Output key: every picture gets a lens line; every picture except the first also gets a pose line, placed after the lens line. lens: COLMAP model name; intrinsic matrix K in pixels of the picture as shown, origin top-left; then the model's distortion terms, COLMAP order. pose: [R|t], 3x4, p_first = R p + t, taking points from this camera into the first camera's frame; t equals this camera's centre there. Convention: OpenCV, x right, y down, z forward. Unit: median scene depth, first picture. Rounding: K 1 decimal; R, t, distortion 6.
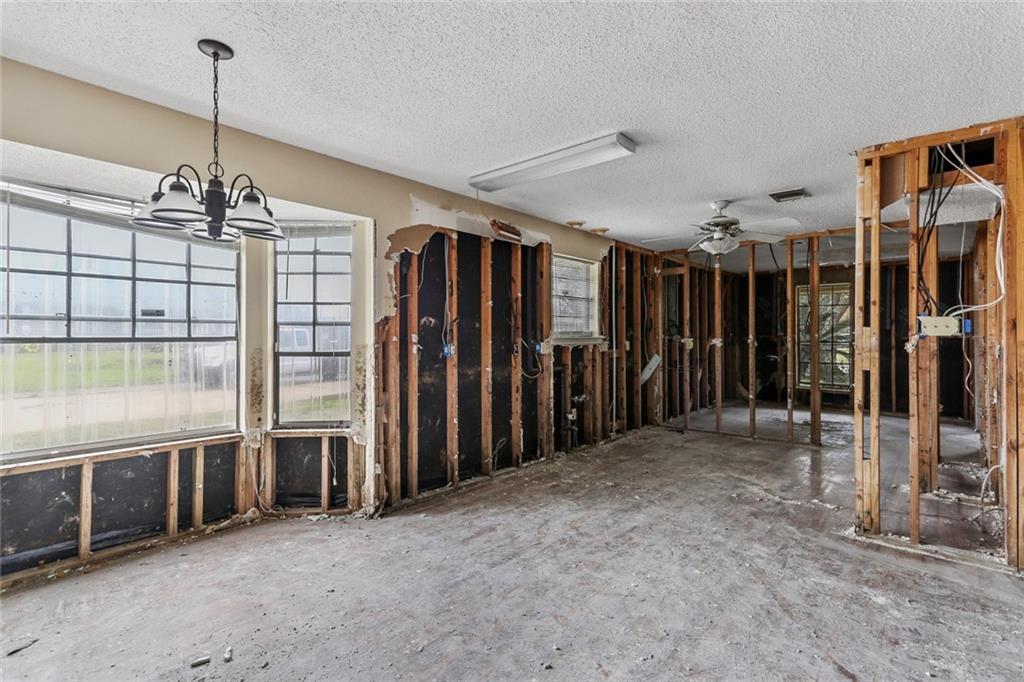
lens RADIAL K [[498.1, 0, 511.2], [0, 498.1, 329.3], [0, 0, 1]] dist [0.003022, 0.000465]
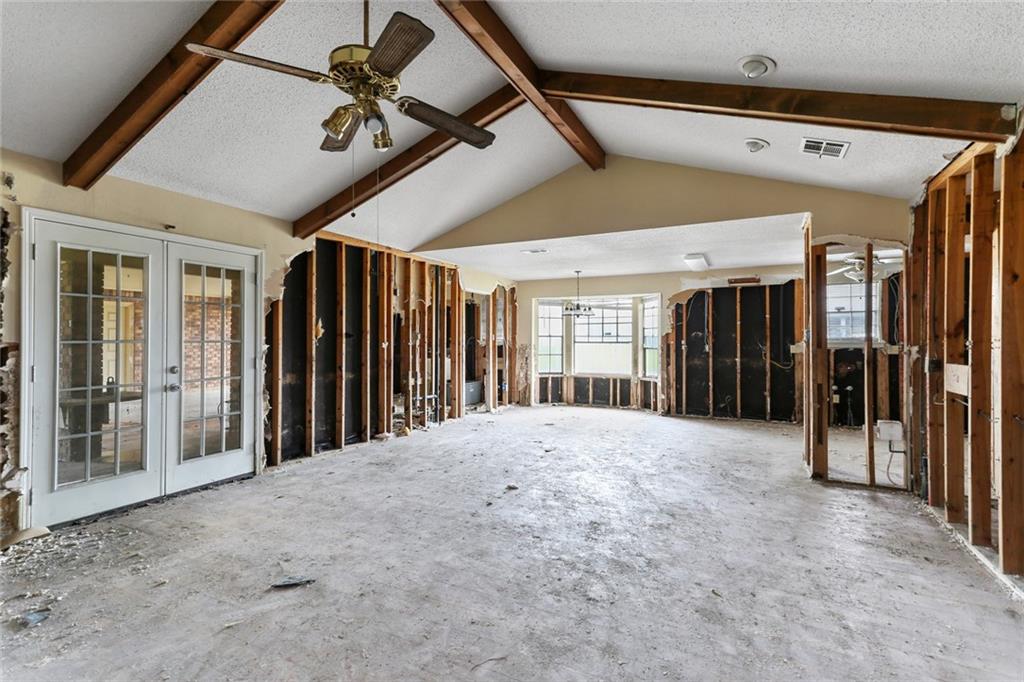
lens RADIAL K [[498.1, 0, 511.2], [0, 498.1, 329.3], [0, 0, 1]] dist [0.003022, 0.000465]
pose [[0.243428, -0.019889, -0.969715, 1.873136], [0.017424, 0.999718, -0.016131, -0.018797], [0.969762, -0.012970, 0.243706, -0.295966]]
